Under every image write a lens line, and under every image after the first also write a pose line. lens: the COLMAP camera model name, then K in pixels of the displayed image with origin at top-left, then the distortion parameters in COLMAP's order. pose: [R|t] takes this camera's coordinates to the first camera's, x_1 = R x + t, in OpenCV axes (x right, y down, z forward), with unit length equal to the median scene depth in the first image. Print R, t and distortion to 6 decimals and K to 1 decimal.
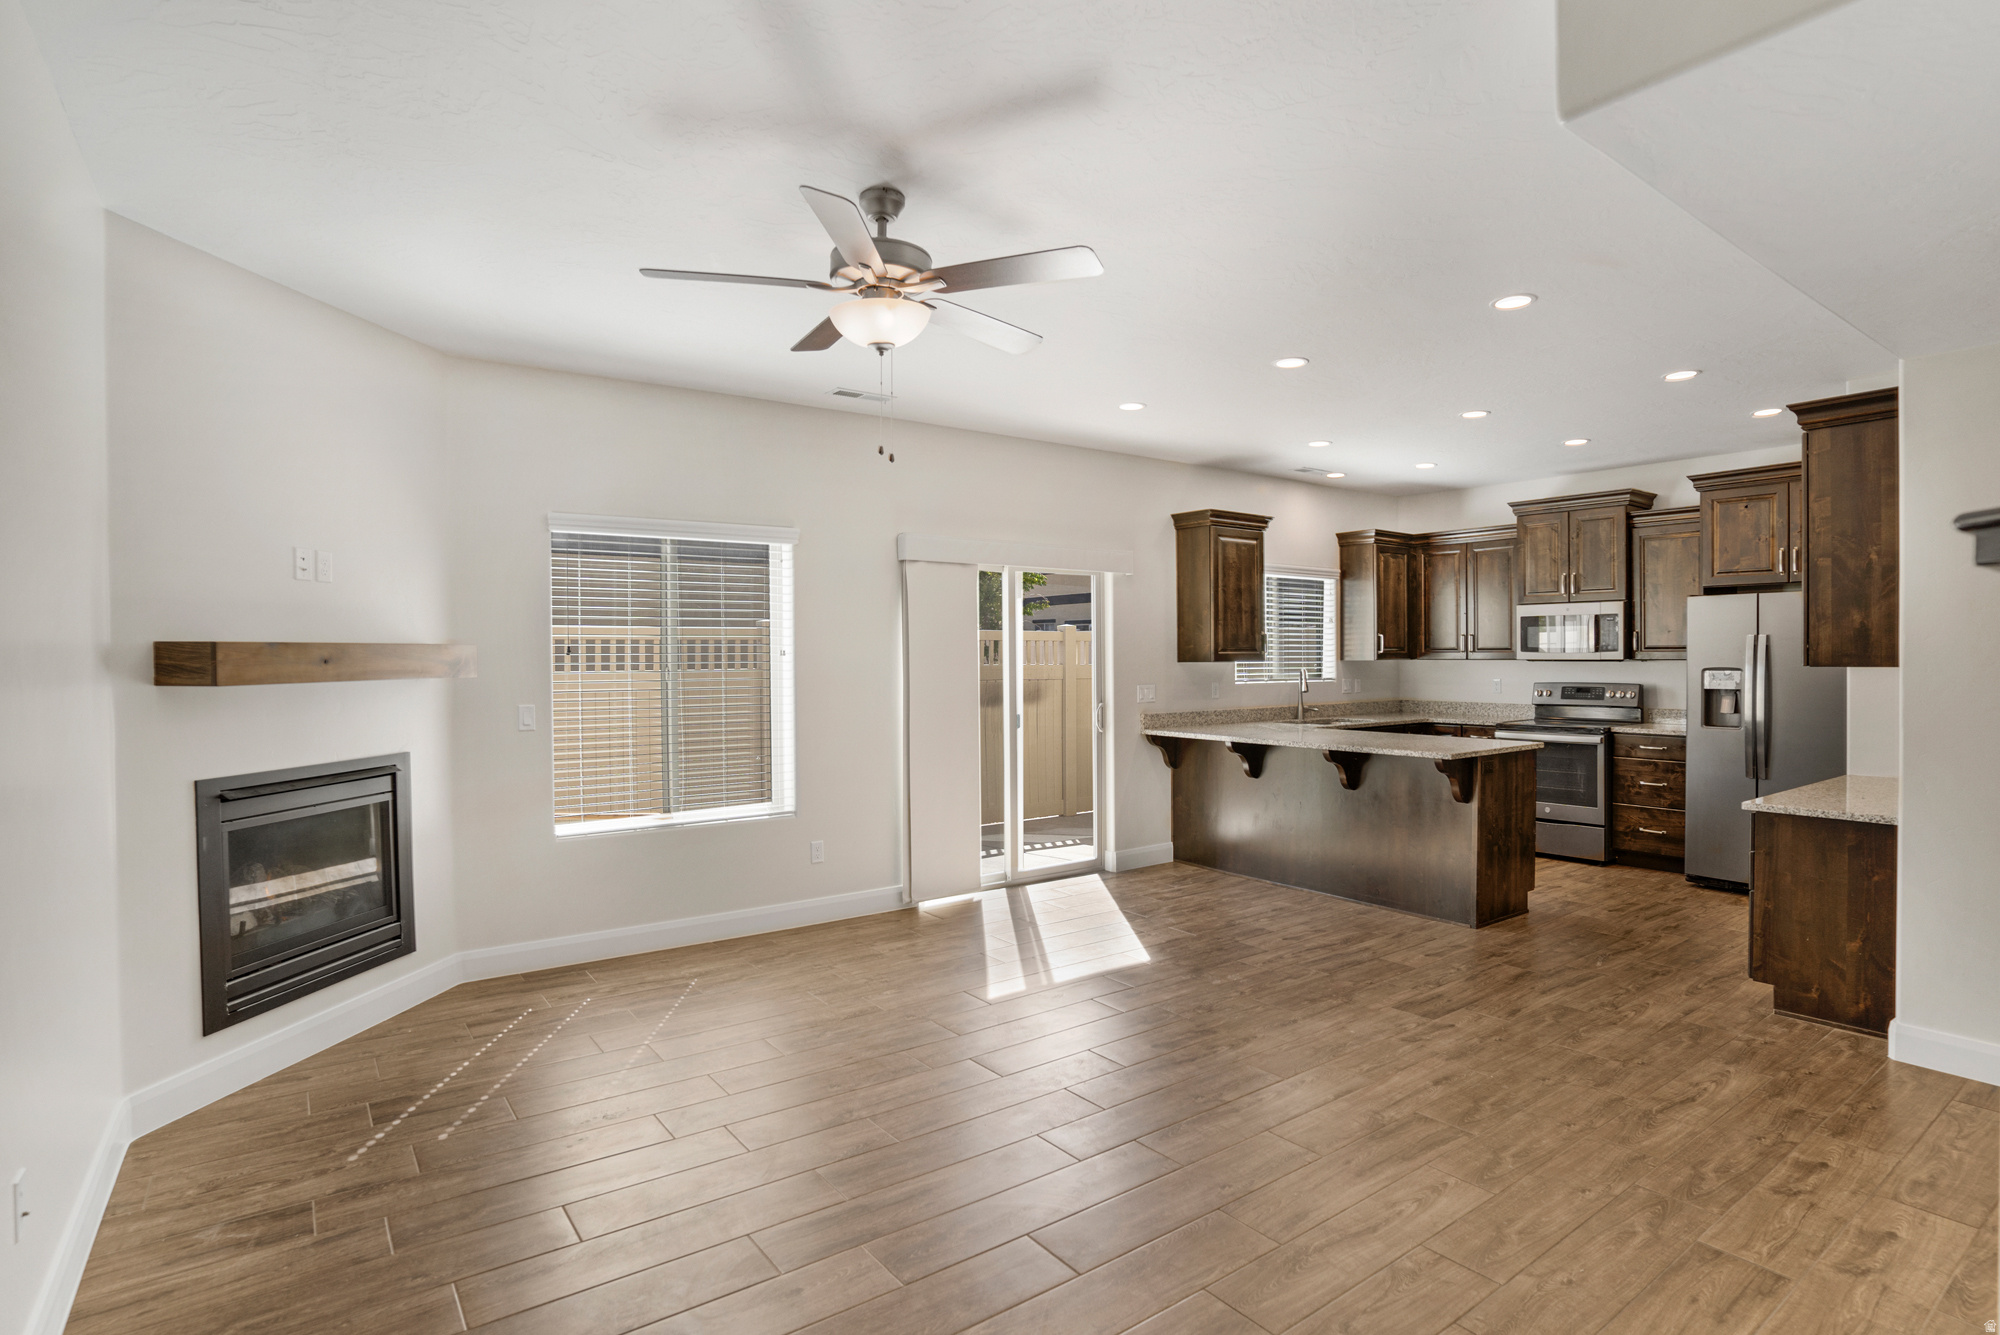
lens RADIAL K [[1016.2, 0, 1005.3], [0, 1016.2, 661.2], [0, 0, 1]] dist [-0.056376, 0.019678]
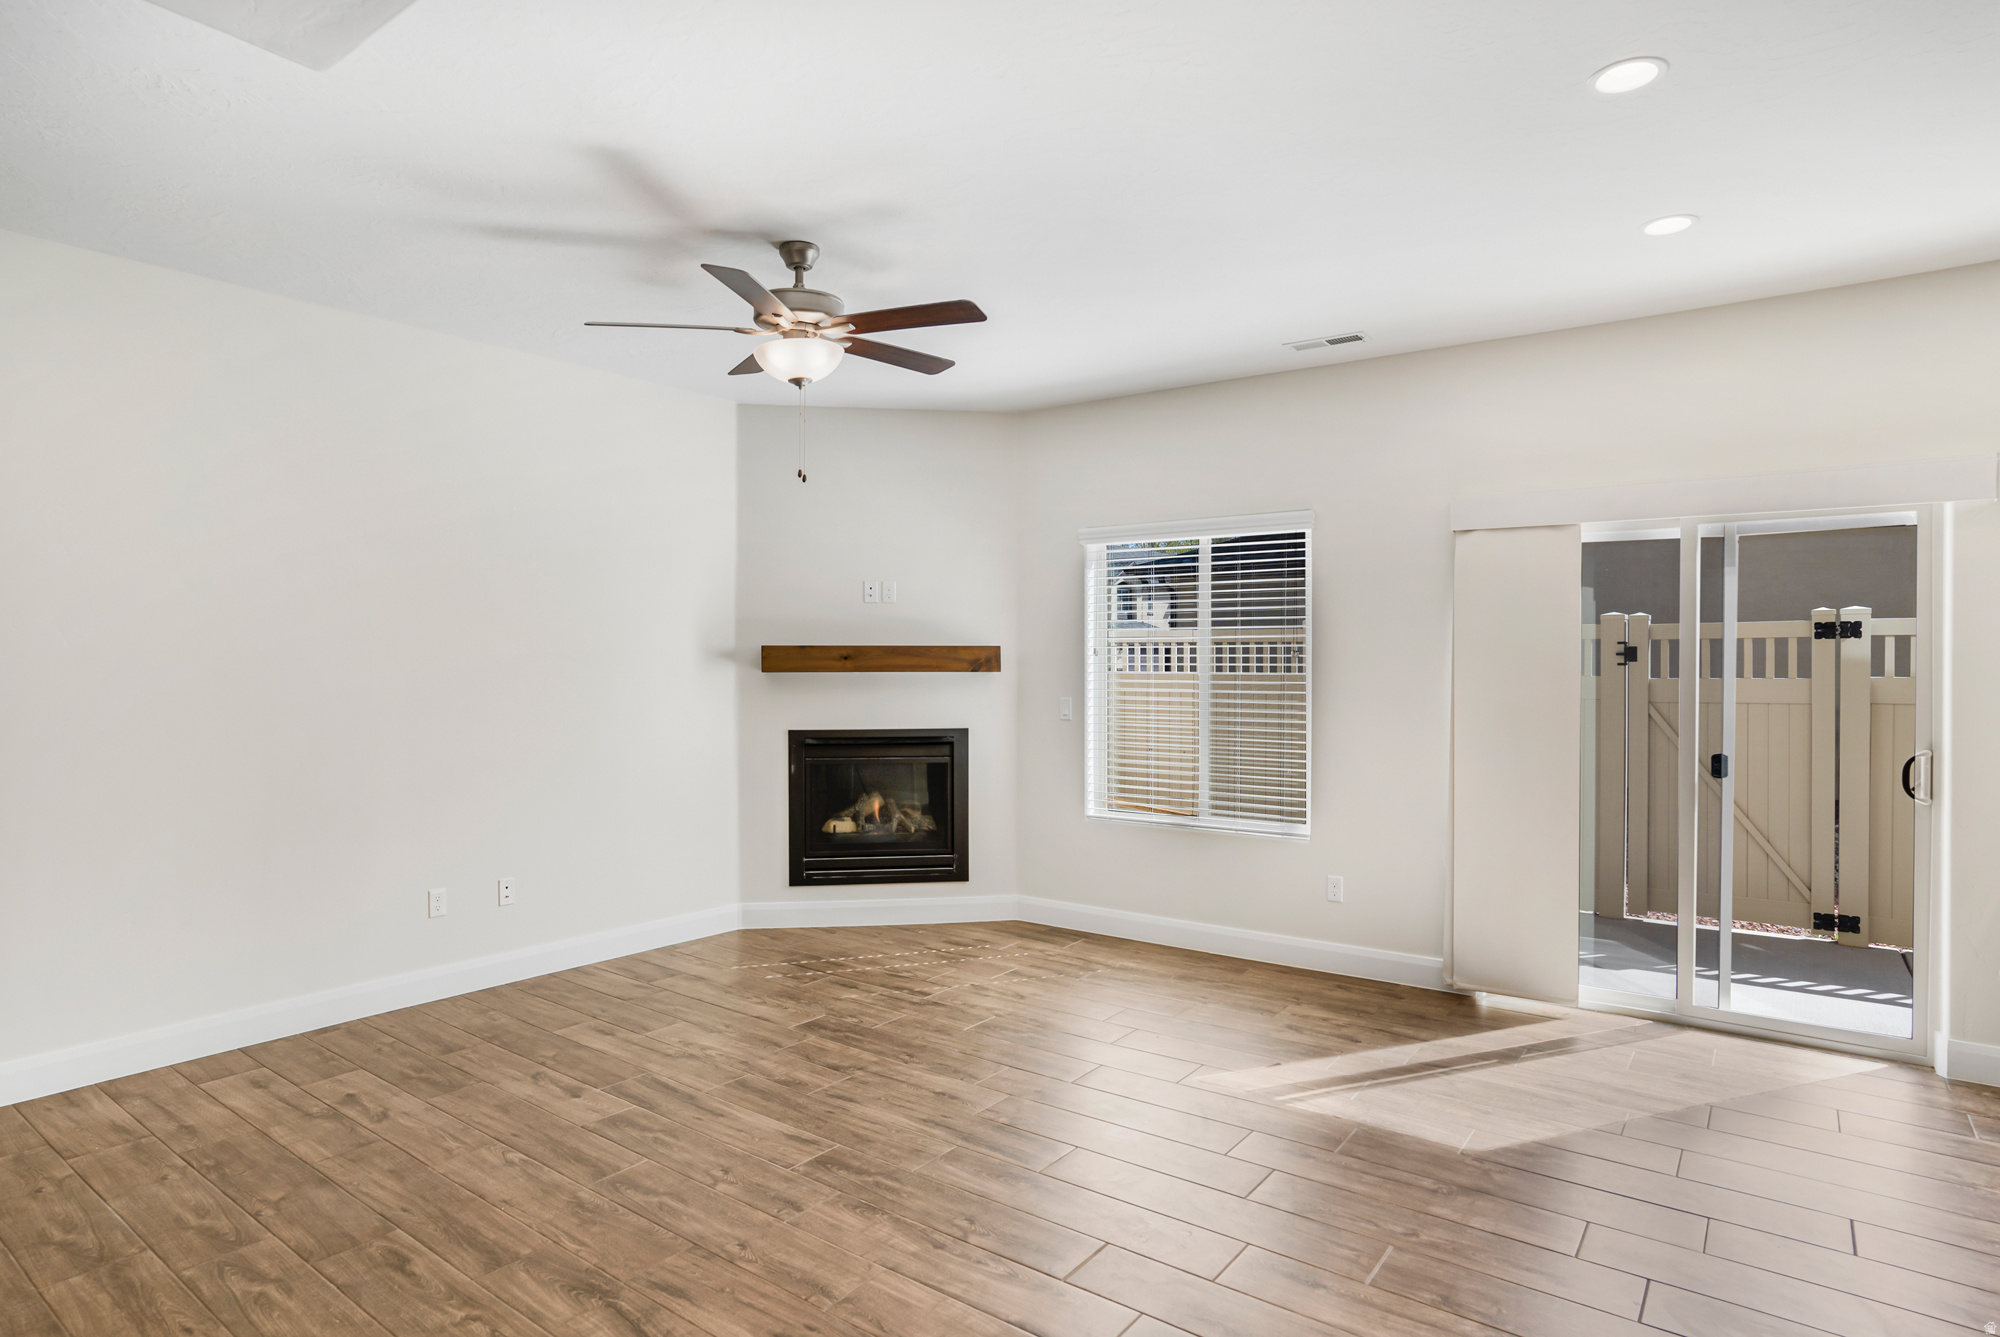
lens RADIAL K [[1100.6, 0, 1004.0], [0, 1100.6, 669.0], [0, 0, 1]] dist [-0.044842, 0.005720]
pose [[0.300194, 0.015907, -0.953745, 0.812977], [-0.012312, 0.999842, 0.012801, -0.006386], [0.953799, 0.007900, 0.300343, 0.620827]]
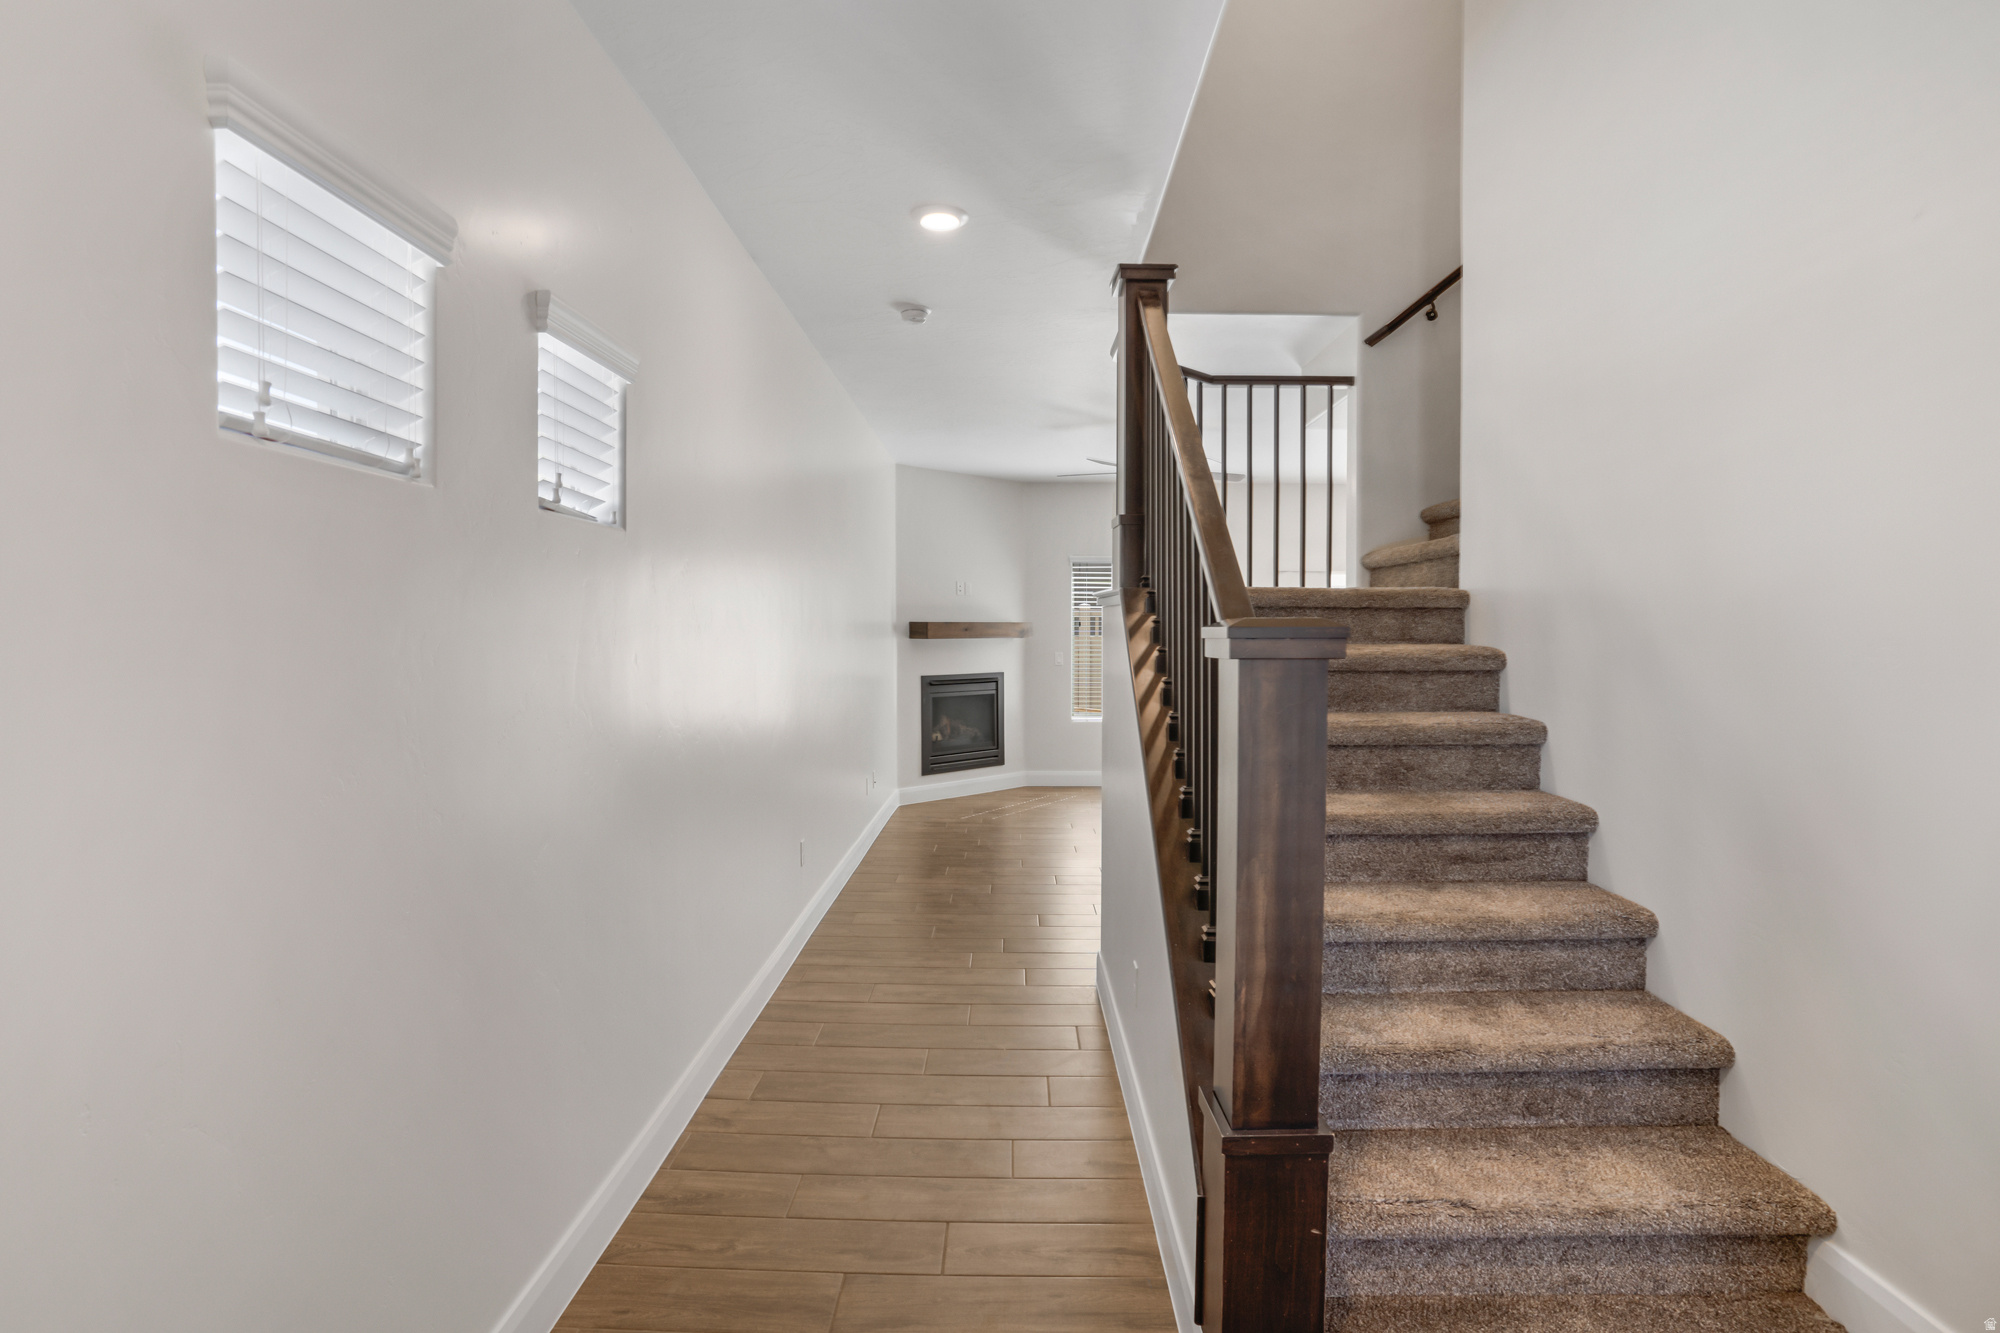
lens RADIAL K [[1016.2, 0, 993.9], [0, 1016.2, 668.0], [0, 0, 1]] dist [-0.056376, 0.019678]
pose [[0.794328, 0.033620, -0.606559, 0.737321], [-0.012972, 0.999178, 0.038395, -0.002601], [0.607351, -0.022630, 0.794111, -0.780613]]
